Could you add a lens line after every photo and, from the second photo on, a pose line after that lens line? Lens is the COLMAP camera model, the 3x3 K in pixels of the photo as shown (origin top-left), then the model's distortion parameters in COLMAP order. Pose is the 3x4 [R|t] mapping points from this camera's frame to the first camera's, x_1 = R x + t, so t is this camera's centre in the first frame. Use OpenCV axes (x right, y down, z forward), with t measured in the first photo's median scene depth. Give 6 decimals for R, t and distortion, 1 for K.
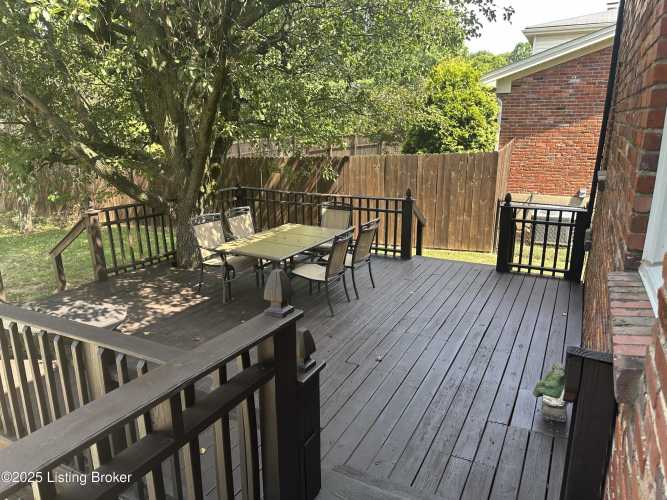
lens RADIAL K [[476.7, 0, 333.5], [0, 476.7, 250.0], [0, 0, 1]] dist [0.034869, -0.005088]
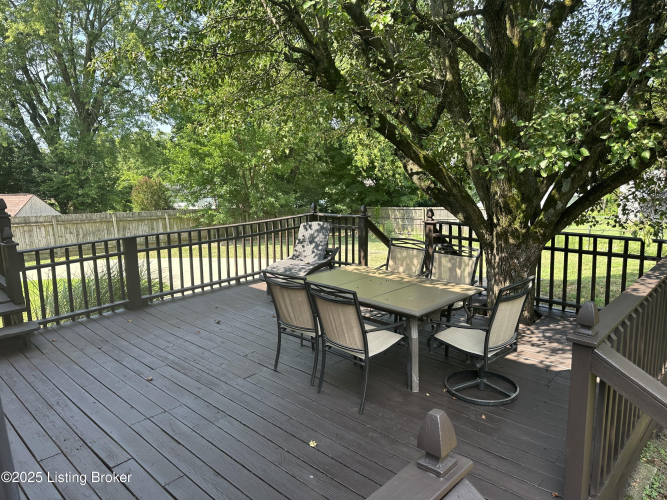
lens RADIAL K [[476.7, 0, 333.5], [0, 476.7, 250.0], [0, 0, 1]] dist [0.034869, -0.005088]
pose [[-0.297054, 0.189631, -0.935841, 0.566423], [-0.211696, 0.942612, 0.258199, -0.235944], [0.931098, 0.274813, -0.239863, 0.996251]]
